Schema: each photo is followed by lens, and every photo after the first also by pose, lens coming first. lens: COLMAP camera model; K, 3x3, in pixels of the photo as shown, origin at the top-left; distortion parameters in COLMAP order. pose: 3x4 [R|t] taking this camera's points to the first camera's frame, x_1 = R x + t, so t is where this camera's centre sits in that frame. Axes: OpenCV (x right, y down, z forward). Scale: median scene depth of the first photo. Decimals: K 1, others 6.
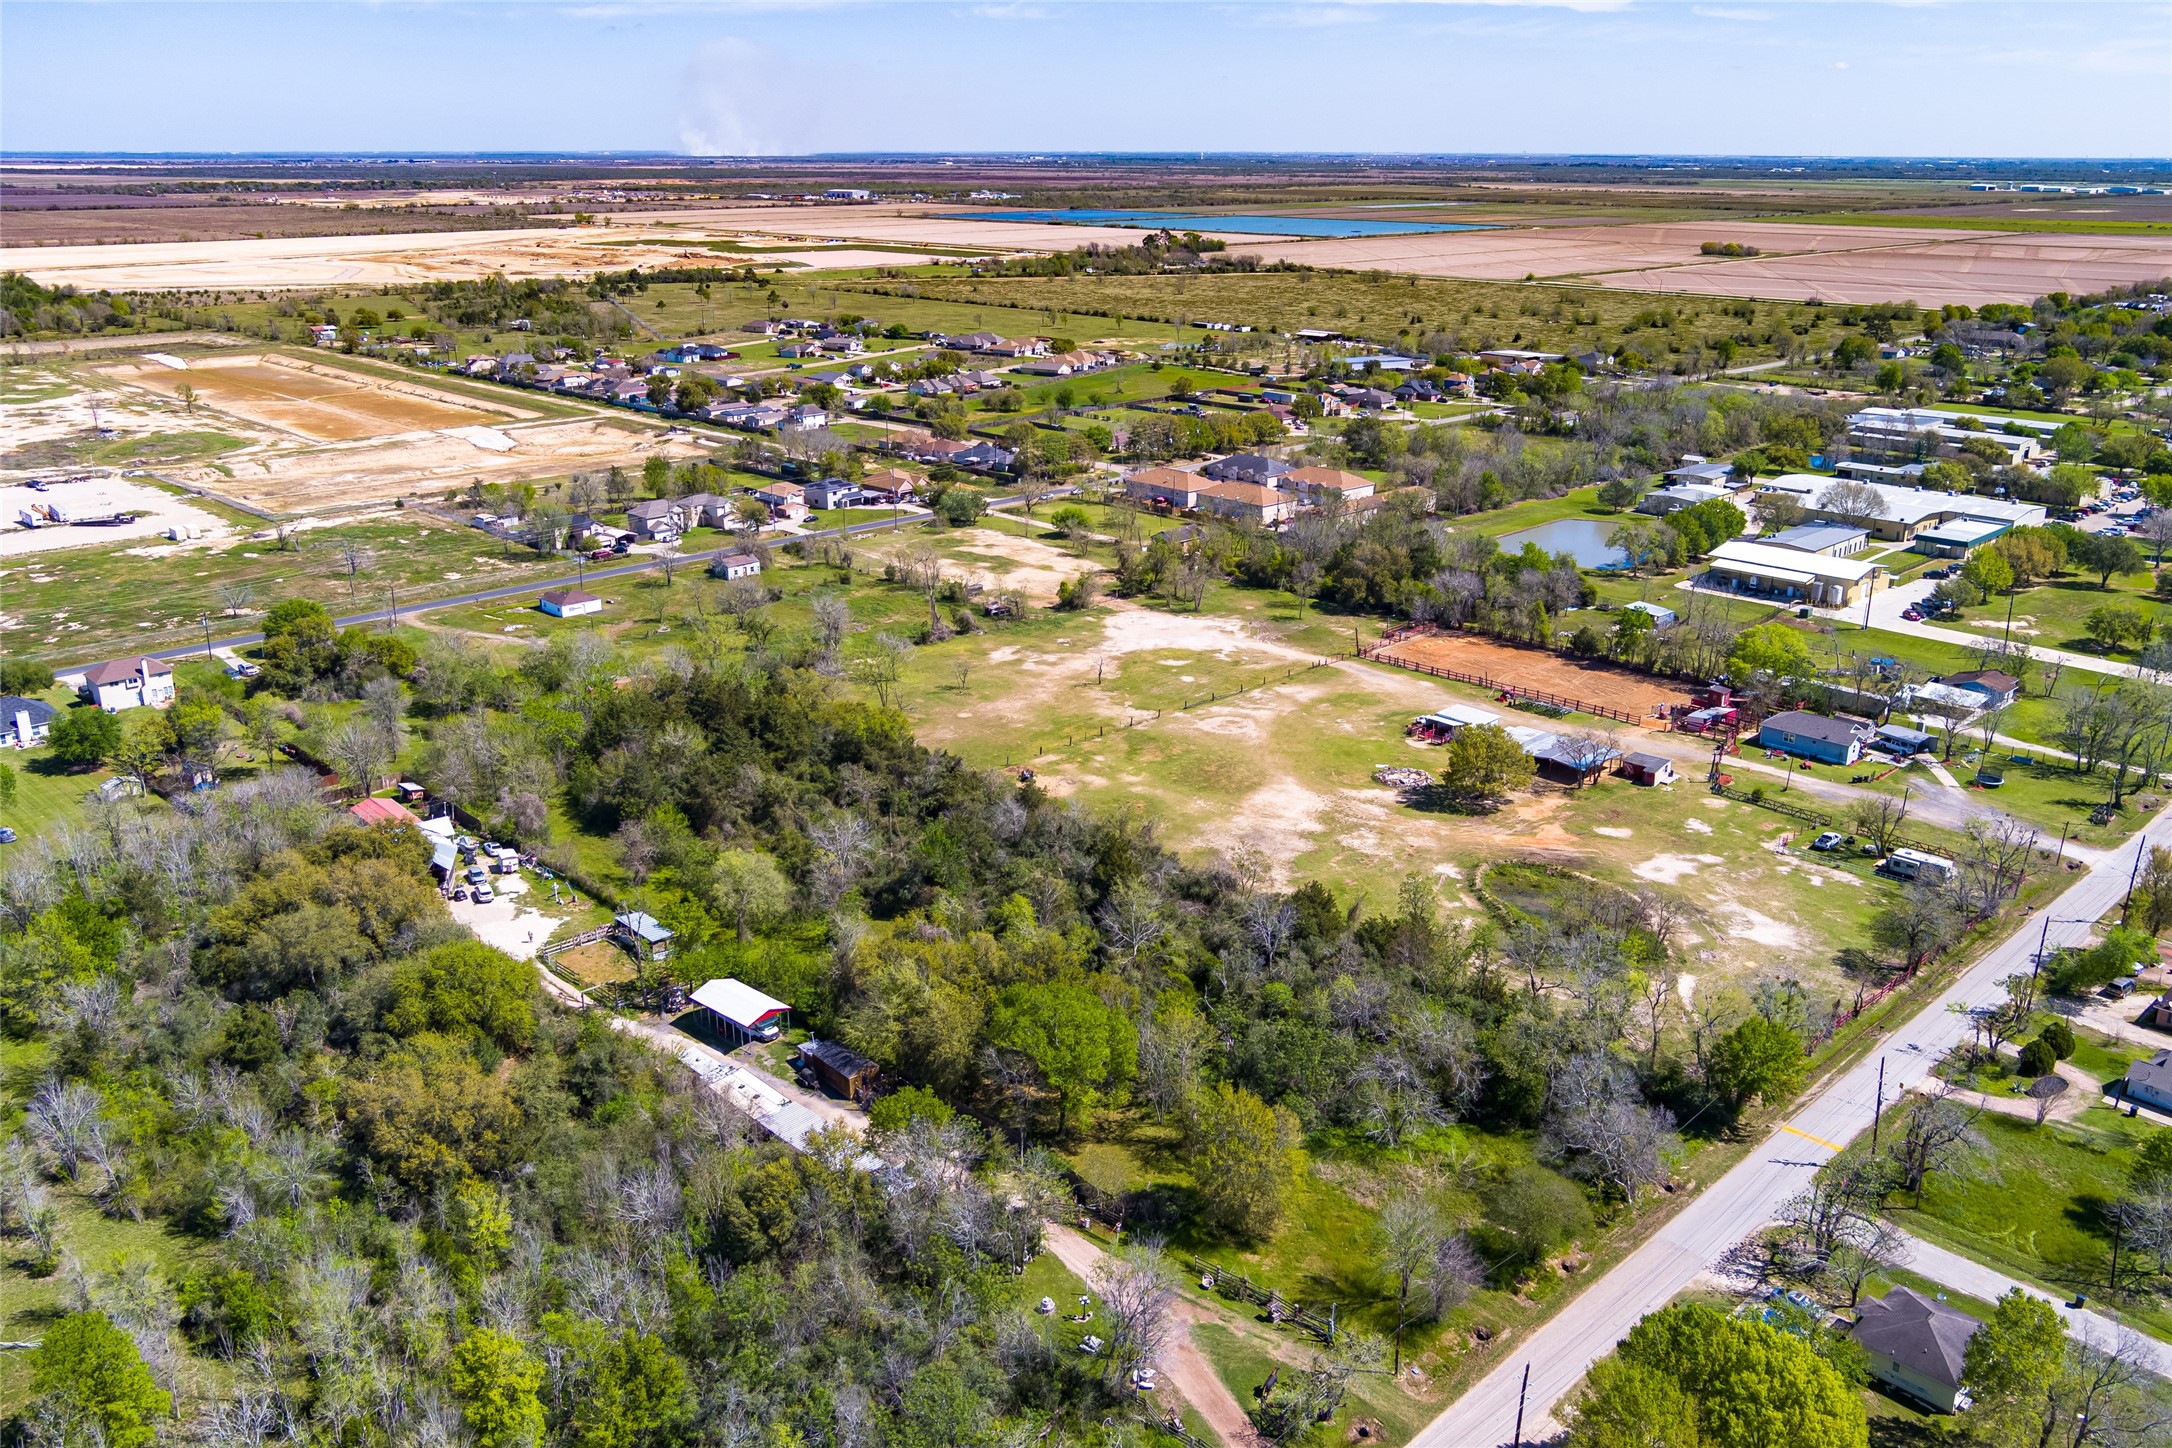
lens RADIAL K [[1801.5, 0, 1077.2], [0, 1801.5, 678.5], [0, 0, 1]] dist [-0.010058, -0.016968]
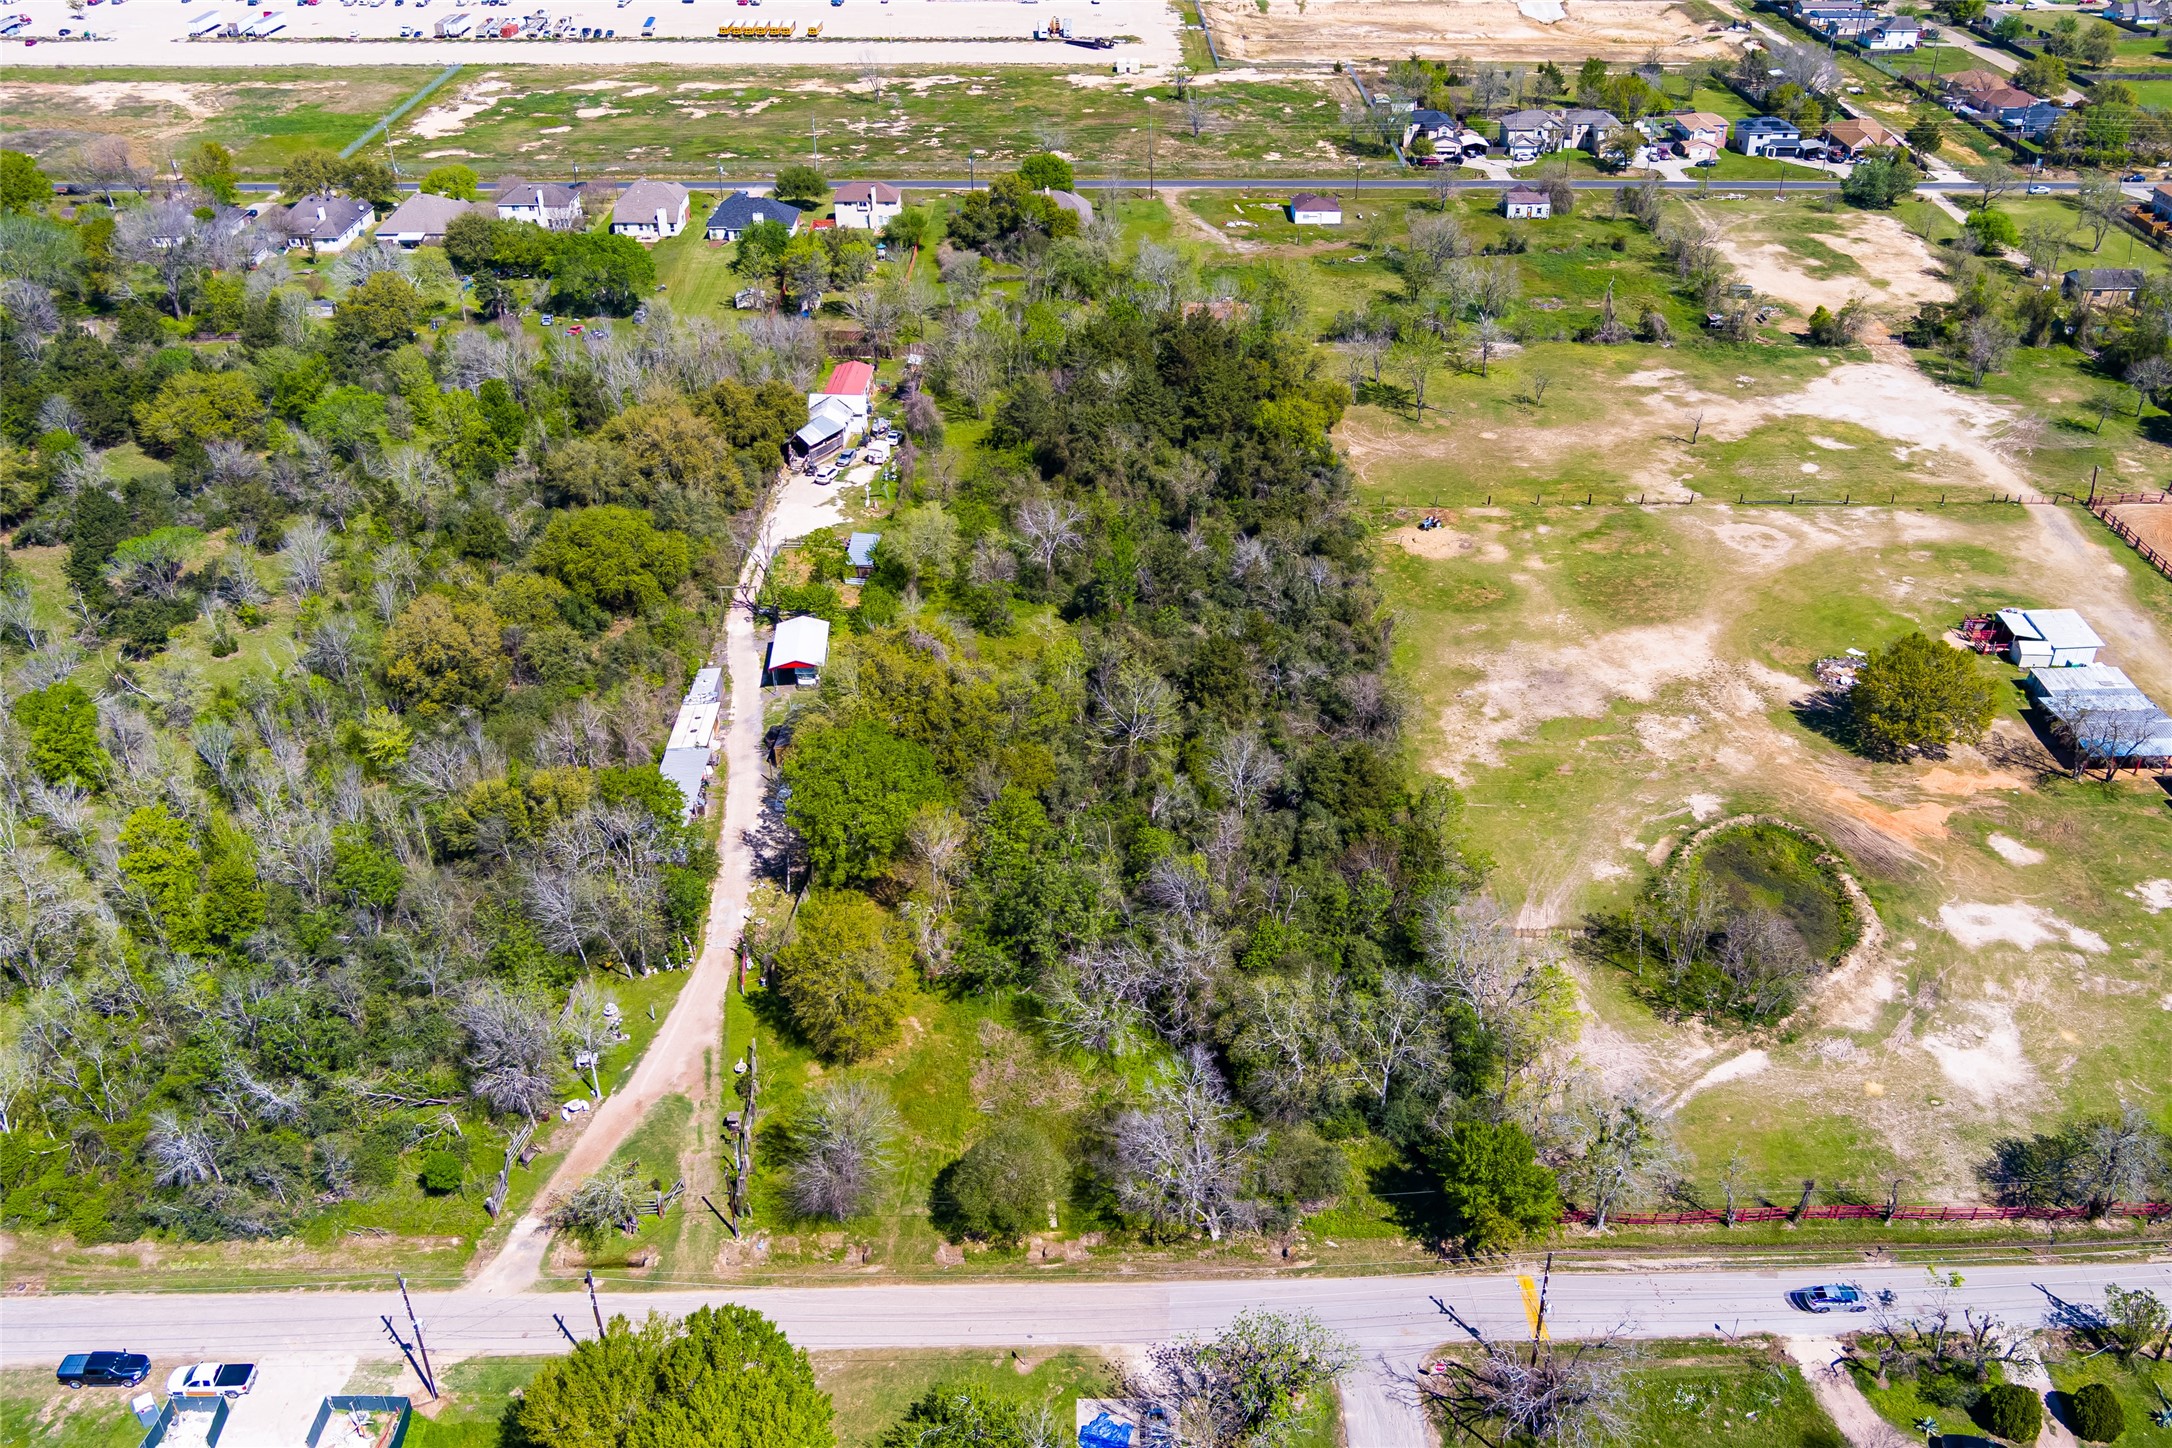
lens RADIAL K [[1801.5, 0, 1084.4], [0, 1801.5, 781.0], [0, 0, 1]] dist [-0.010058, -0.016968]
pose [[0.726742, 0.380054, -0.572193, 0.236436], [-0.200810, 0.914152, 0.352137, -0.062269], [0.656903, -0.141011, 0.740672, 0.141467]]
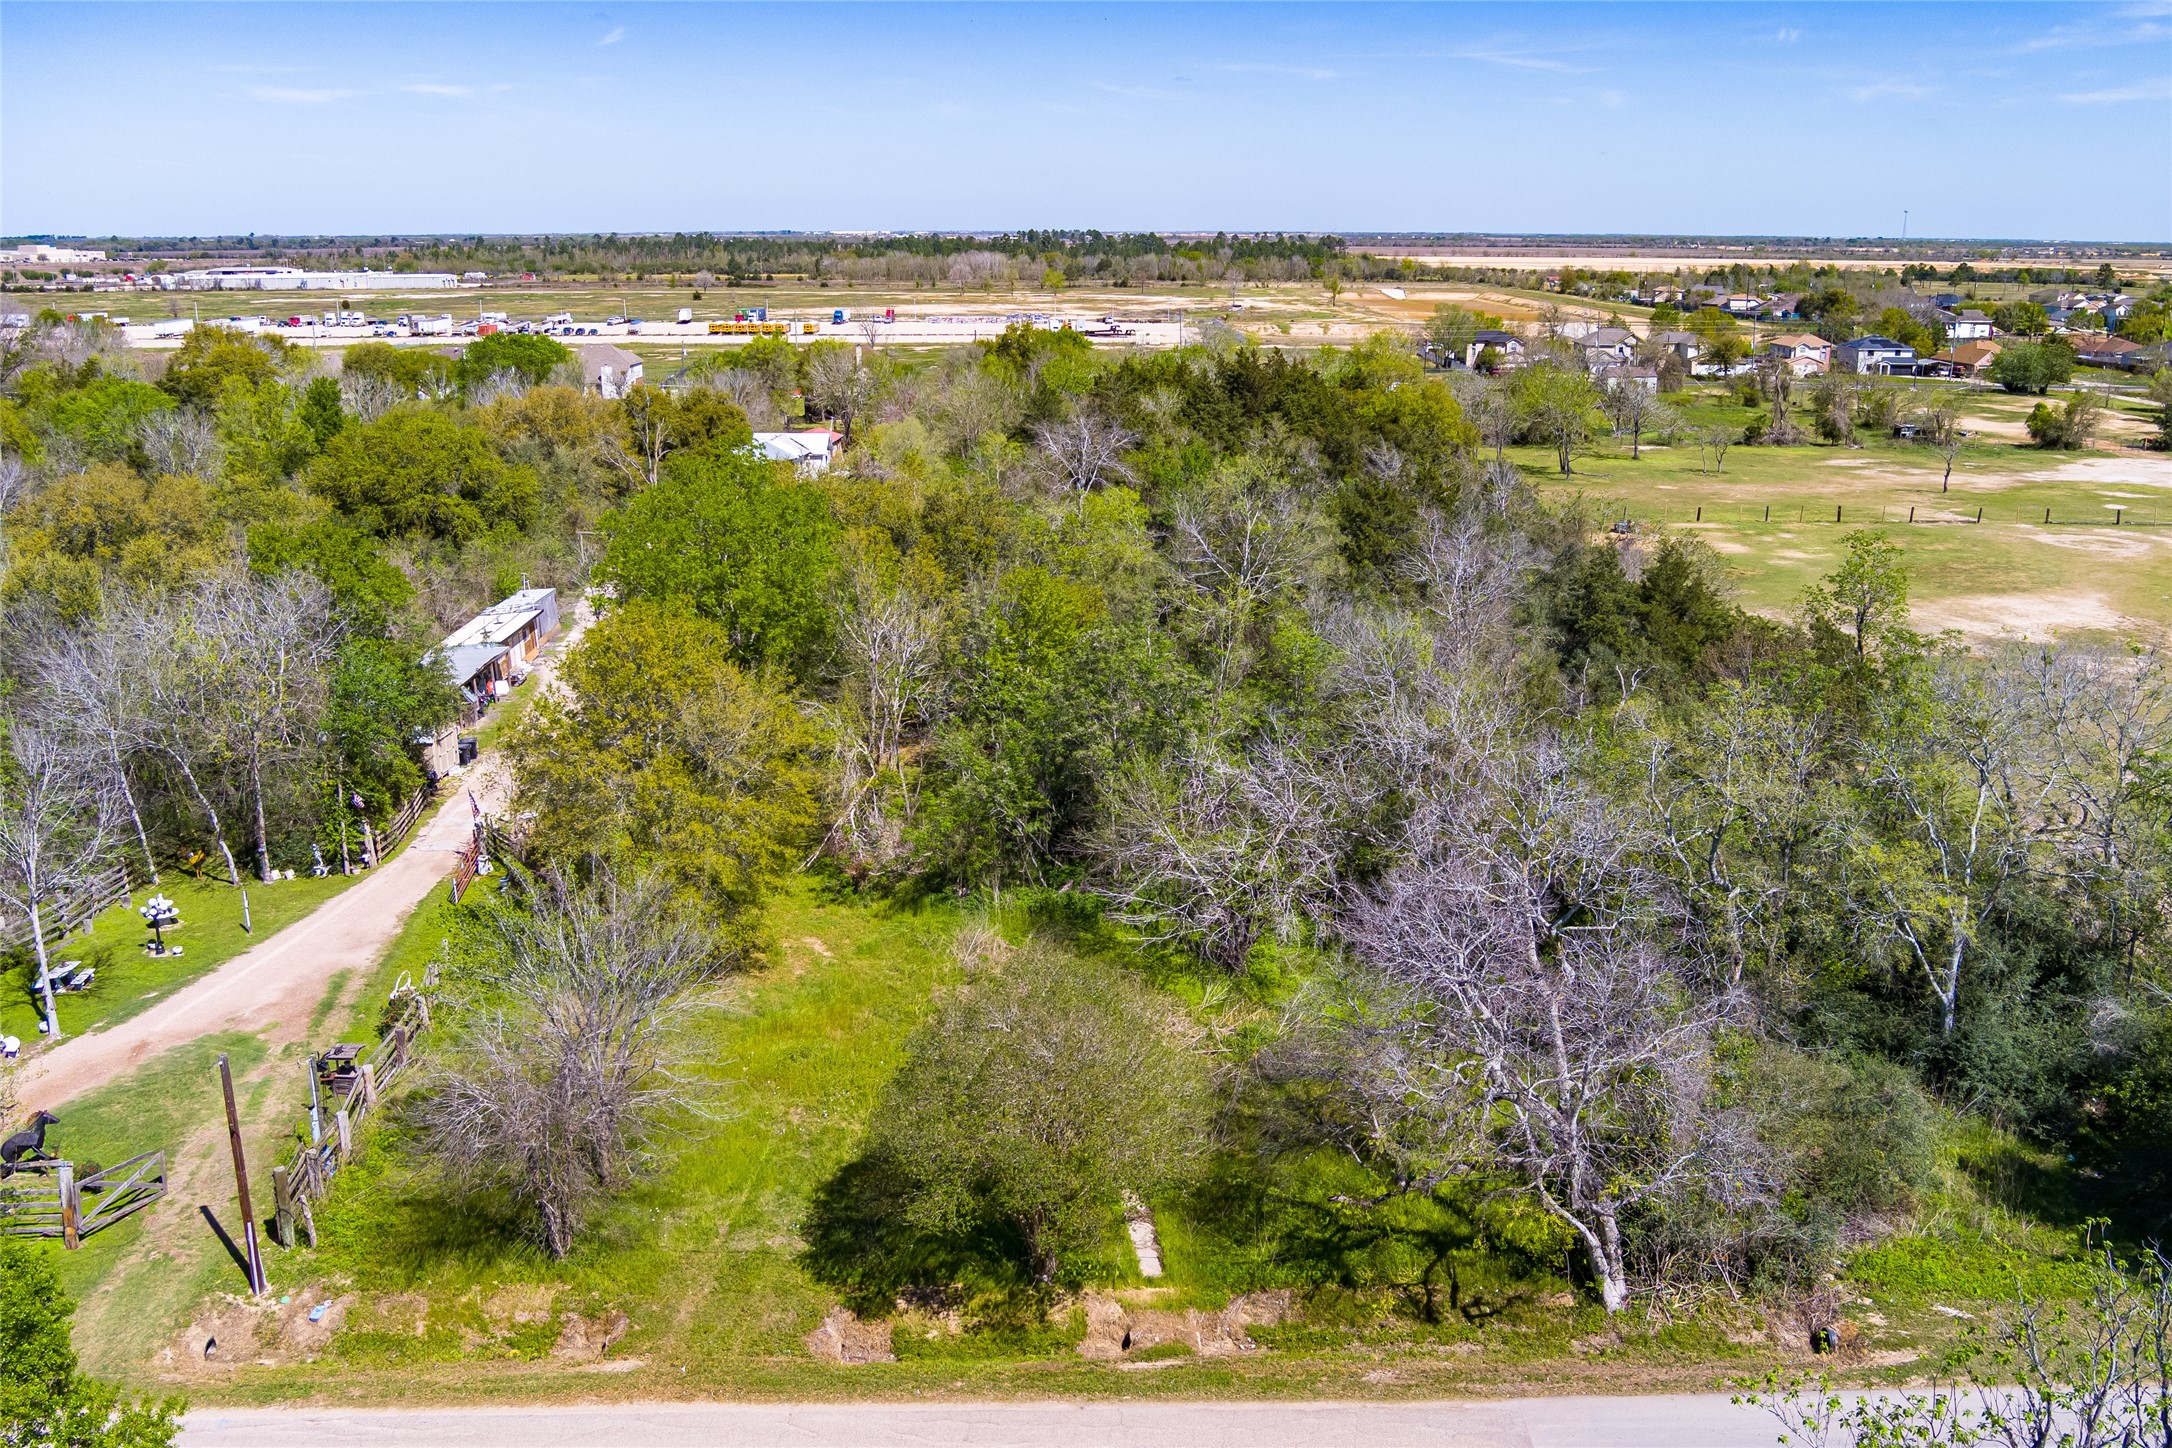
lens RADIAL K [[1801.5, 0, 1066.3], [0, 1801.5, 721.6], [0, 0, 1]] dist [-0.010058, -0.016968]
pose [[0.720840, 0.187284, -0.667319, 0.151735], [-0.203091, 0.977615, 0.054990, 0.073571], [0.662679, 0.095887, 0.742739, 0.262618]]
